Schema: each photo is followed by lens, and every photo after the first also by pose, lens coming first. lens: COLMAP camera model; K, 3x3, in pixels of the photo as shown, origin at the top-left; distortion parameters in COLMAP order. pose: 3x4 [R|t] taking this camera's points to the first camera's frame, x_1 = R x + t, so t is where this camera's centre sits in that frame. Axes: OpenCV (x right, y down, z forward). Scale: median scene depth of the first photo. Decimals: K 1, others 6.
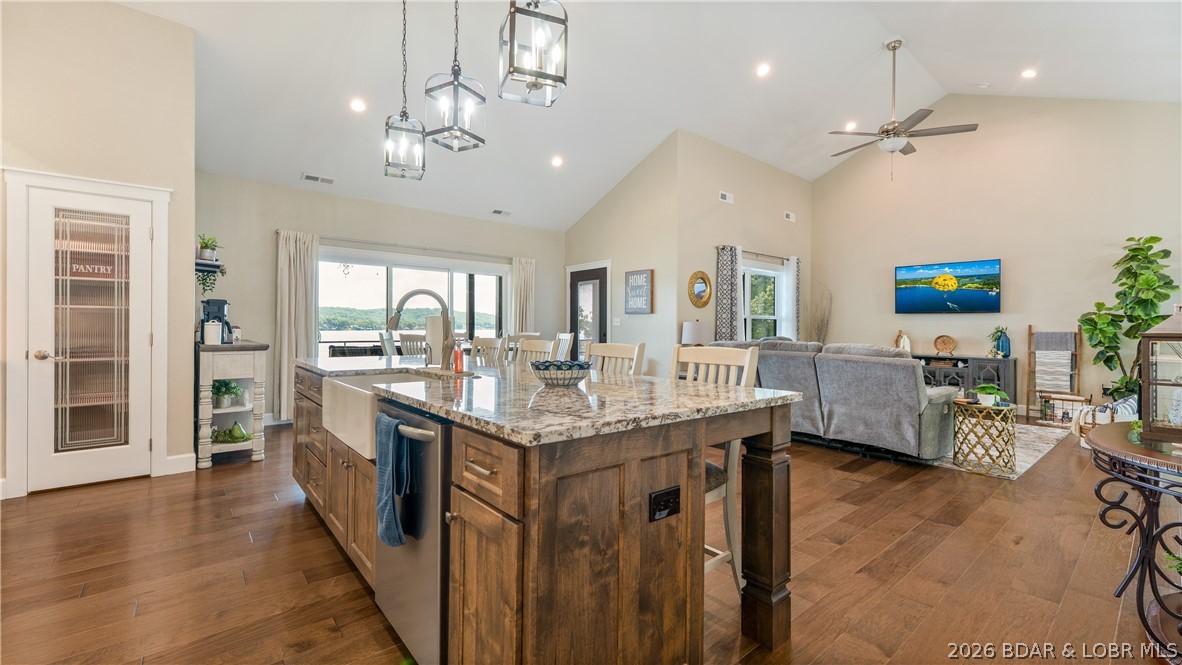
lens RADIAL K [[484.3, 0, 576.8], [0, 484.3, 313.1], [0, 0, 1]] dist [0.012459, -0.001347]
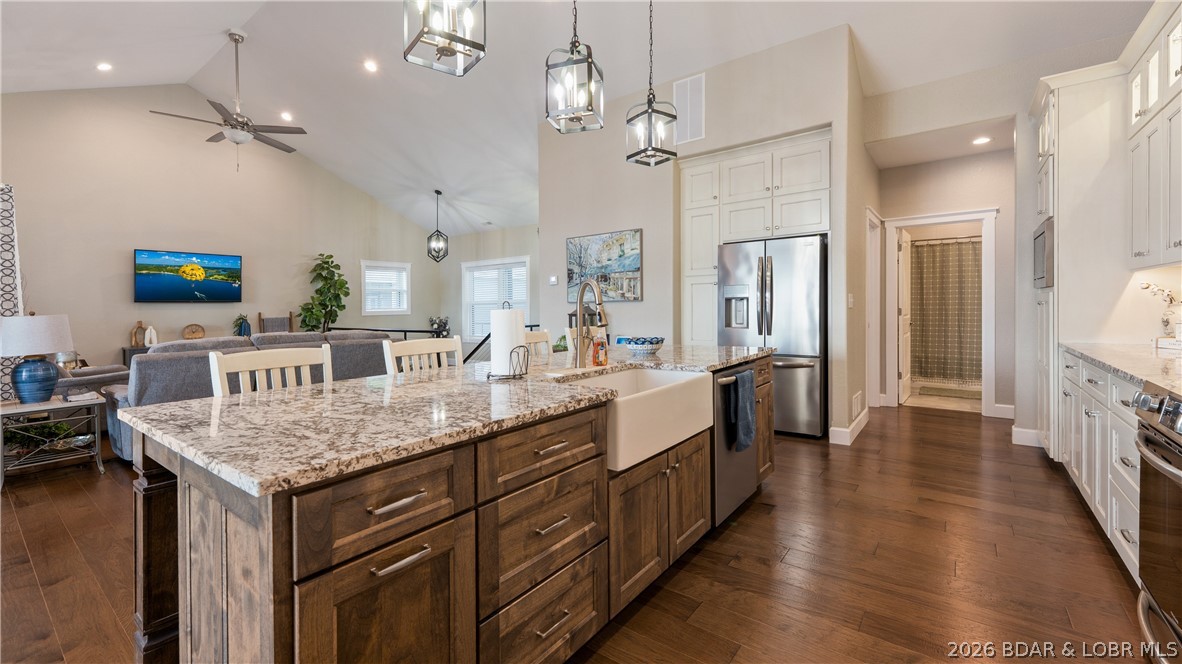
lens RADIAL K [[484.3, 0, 587.7], [0, 484.3, 306.6], [0, 0, 1]] dist [0.012459, -0.001347]
pose [[-0.223227, -0.002179, 0.974764, -0.436941], [-0.008479, 0.999964, 0.000293, 0.001859], [-0.974730, -0.008200, -0.223238, 0.445538]]
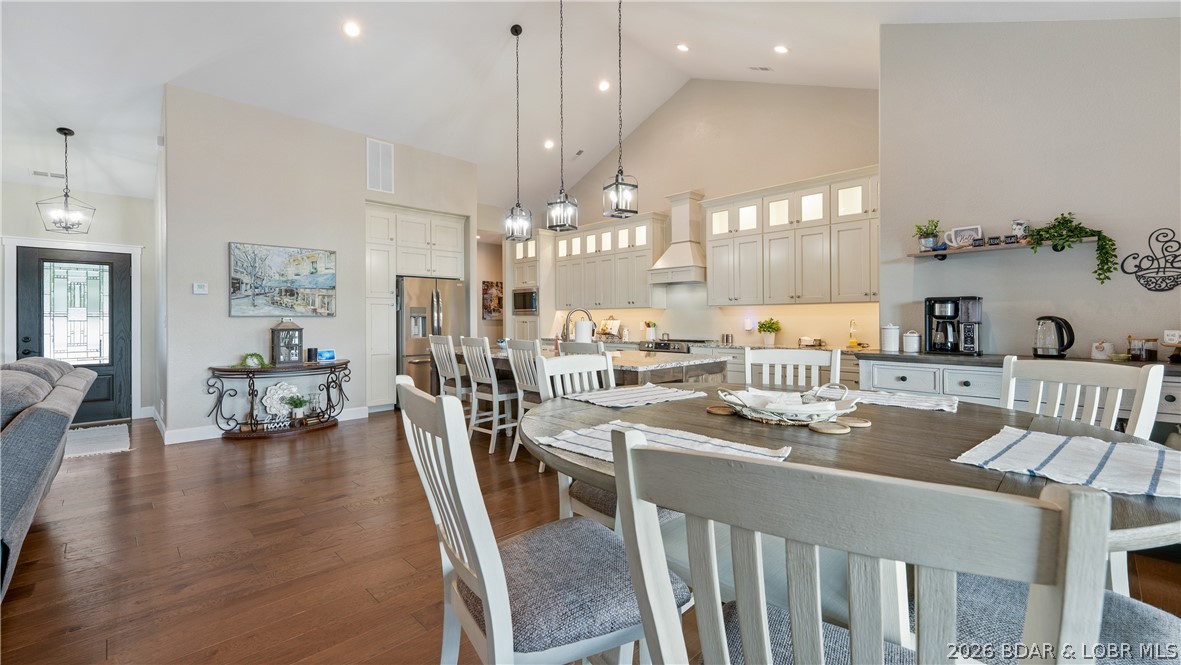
lens RADIAL K [[483.8, 0, 571.6], [0, 483.8, 316.2], [0, 0, 1]] dist [0.012459, -0.001347]
pose [[-0.997585, -0.001931, -0.069424, -0.055848], [0.000353, 0.999460, -0.032868, 0.019794], [0.069450, -0.032813, -0.997046, 1.073943]]
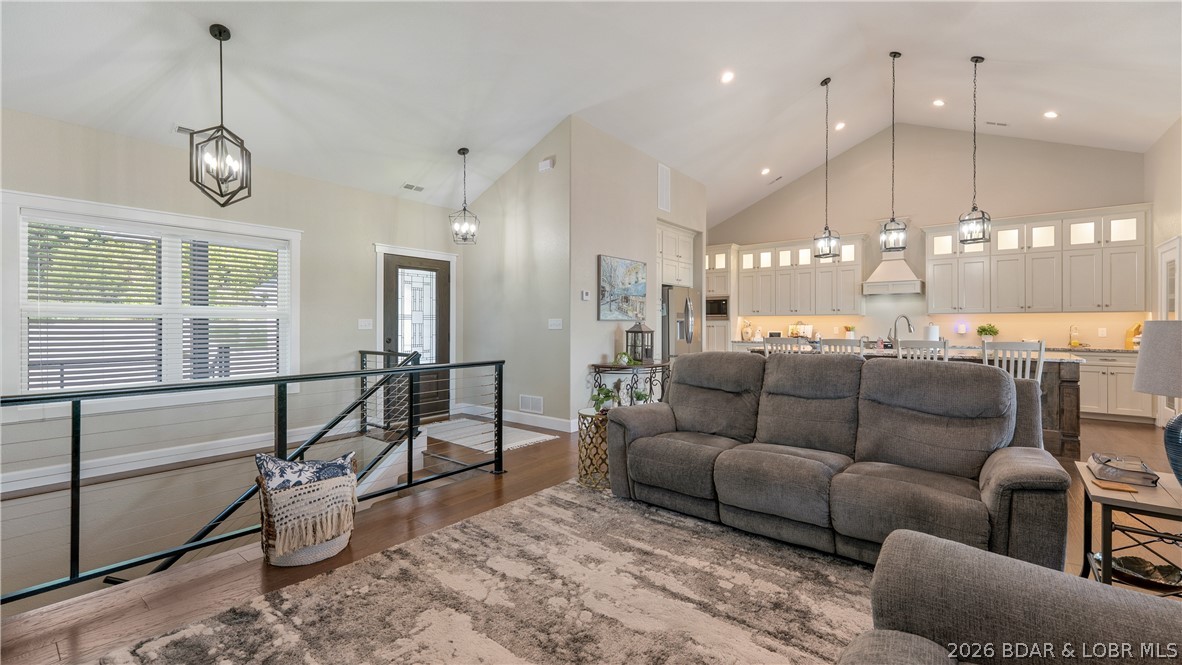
lens RADIAL K [[484.3, 0, 582.6], [0, 484.3, 324.3], [0, 0, 1]] dist [0.012459, -0.001347]
pose [[-0.980438, -0.006341, -0.196727, 0.617449], [-0.001054, 0.999636, -0.026970, 0.025786], [0.196826, -0.026235, -0.980087, 1.116701]]
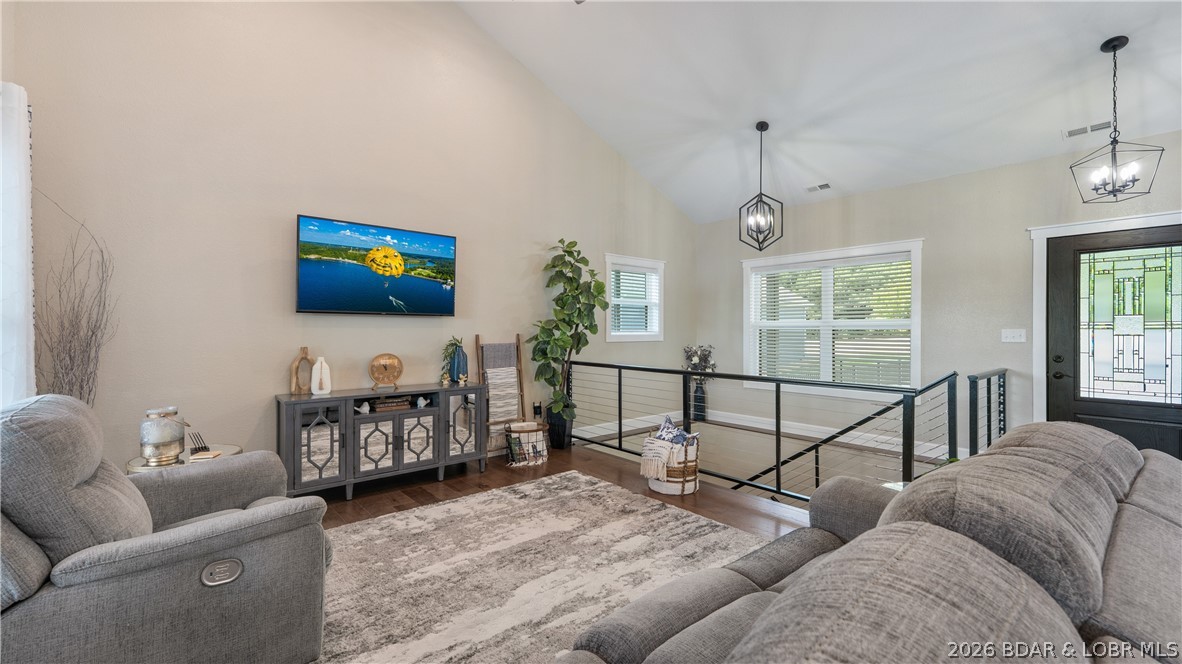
lens RADIAL K [[484.3, 0, 596.8], [0, 484.3, 330.8], [0, 0, 1]] dist [0.012459, -0.001347]
pose [[-0.034353, -0.008483, 0.999374, 0.188655], [-0.027721, 0.999587, 0.007532, 0.007810], [-0.999025, -0.027445, -0.034574, 0.808485]]
